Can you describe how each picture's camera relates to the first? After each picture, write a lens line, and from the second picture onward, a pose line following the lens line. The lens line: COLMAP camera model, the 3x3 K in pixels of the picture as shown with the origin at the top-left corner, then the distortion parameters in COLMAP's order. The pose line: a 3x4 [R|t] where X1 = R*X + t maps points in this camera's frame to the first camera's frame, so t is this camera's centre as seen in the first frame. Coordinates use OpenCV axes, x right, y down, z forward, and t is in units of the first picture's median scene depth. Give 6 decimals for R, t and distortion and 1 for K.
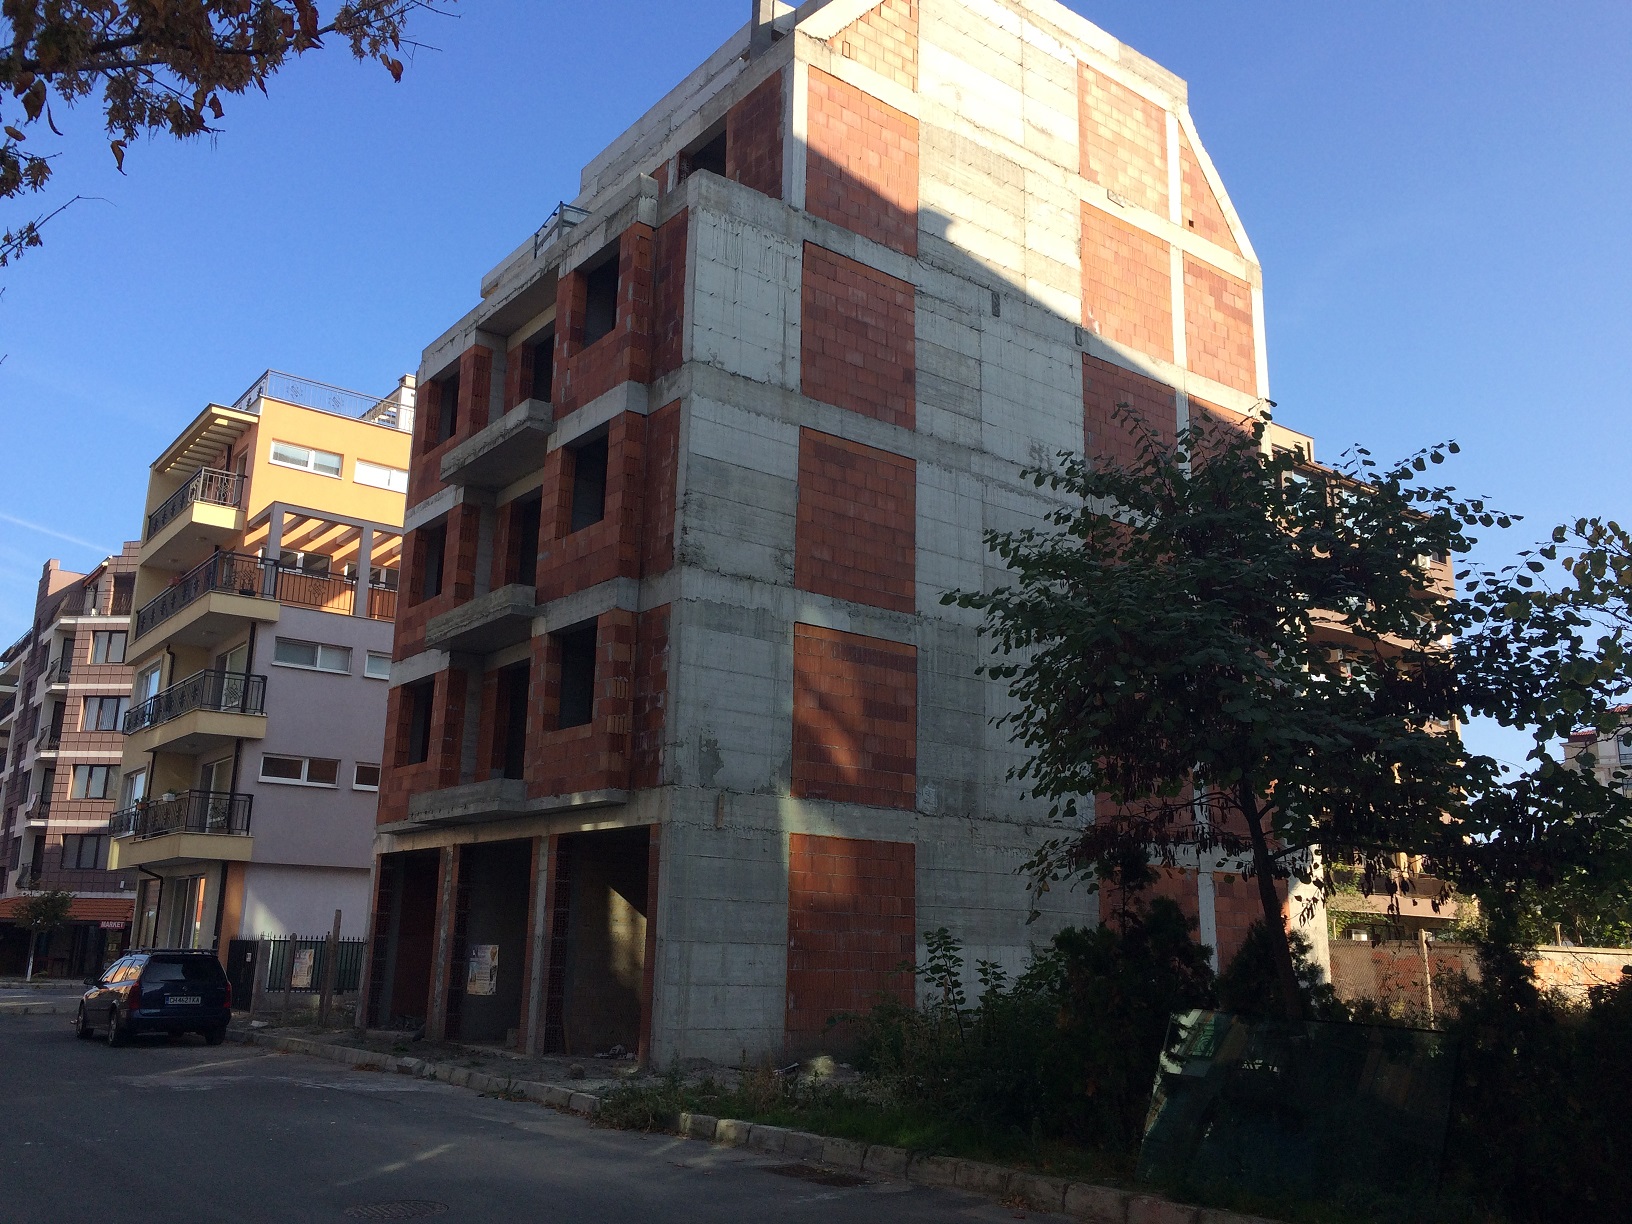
lens RADIAL K [[1375.6, 0, 826.0], [0, 1375.6, 614.0], [0, 0, 1]] dist [0.067566, -0.110627]
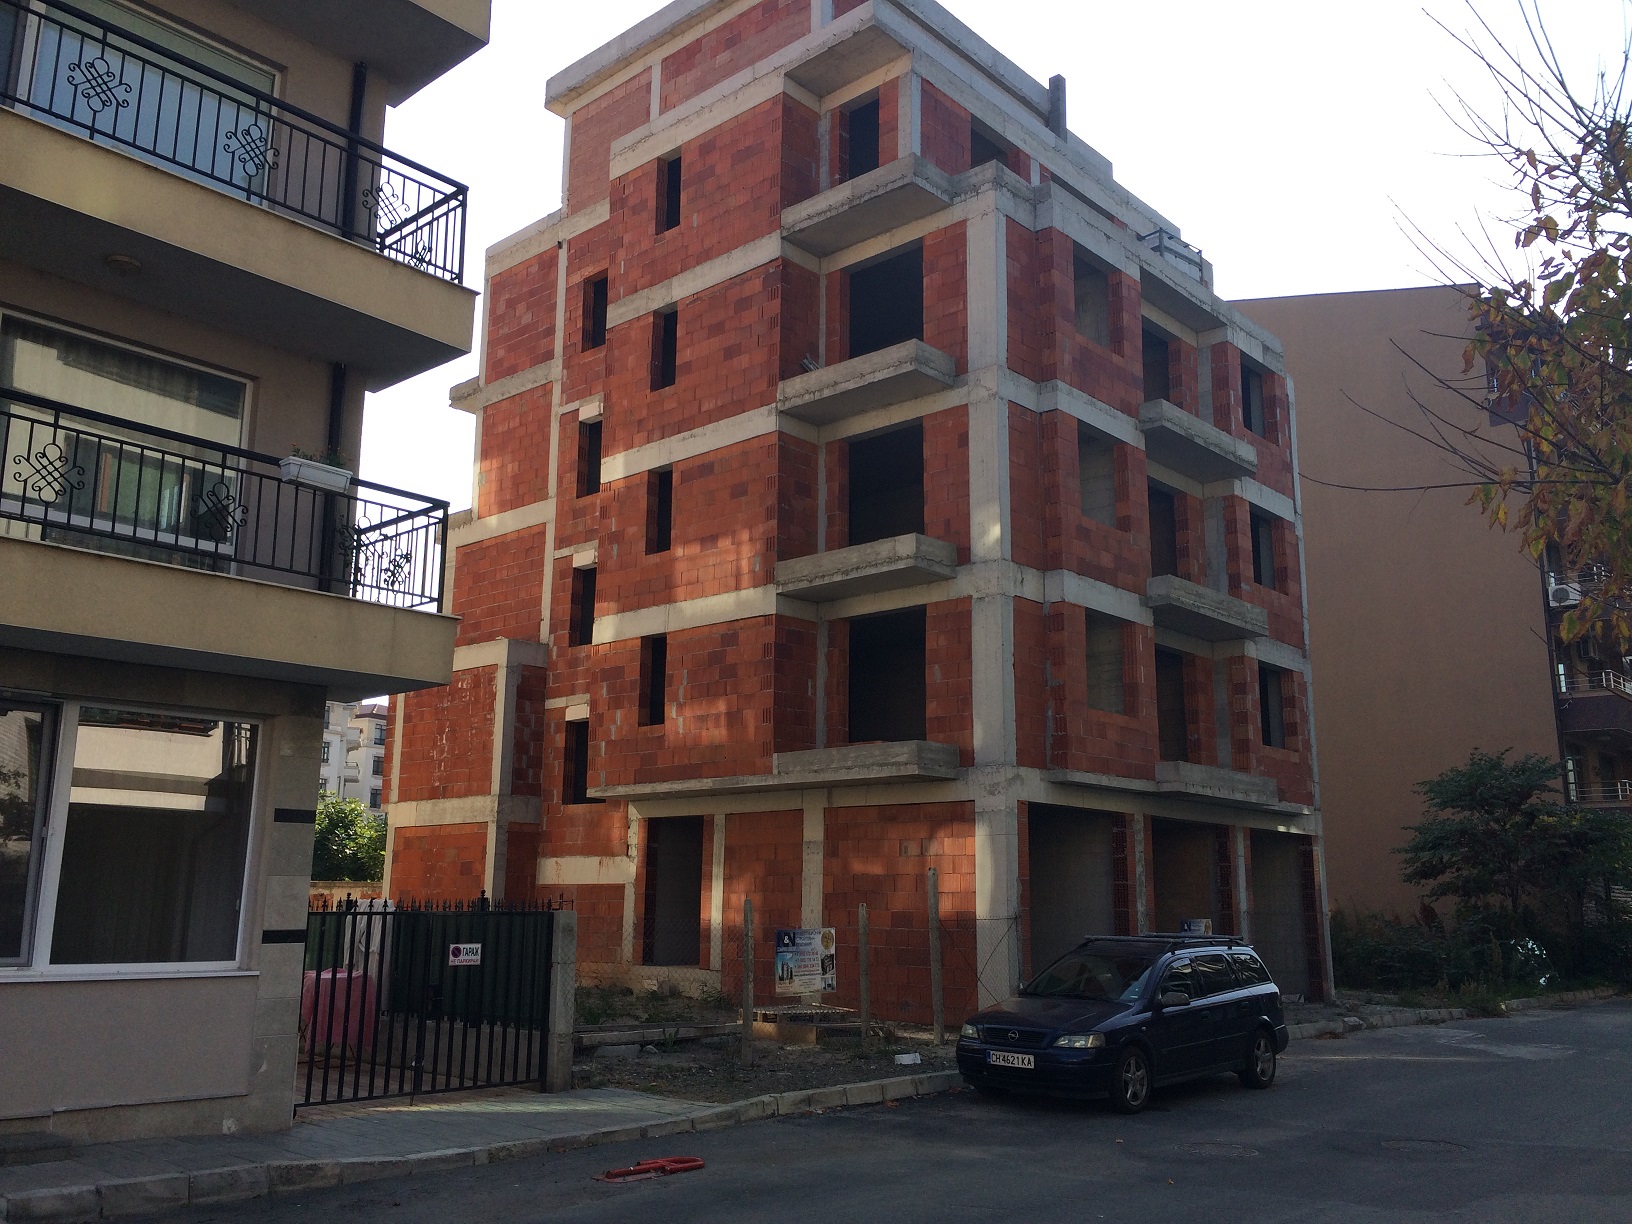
lens RADIAL K [[1375.6, 0, 826.0], [0, 1375.6, 614.0], [0, 0, 1]] dist [0.067566, -0.110627]
pose [[-0.171322, 0.185663, 0.967563, -1.266643], [-0.244593, 0.943321, -0.224320, 0.327040], [-0.954371, -0.275090, -0.116199, 1.465322]]
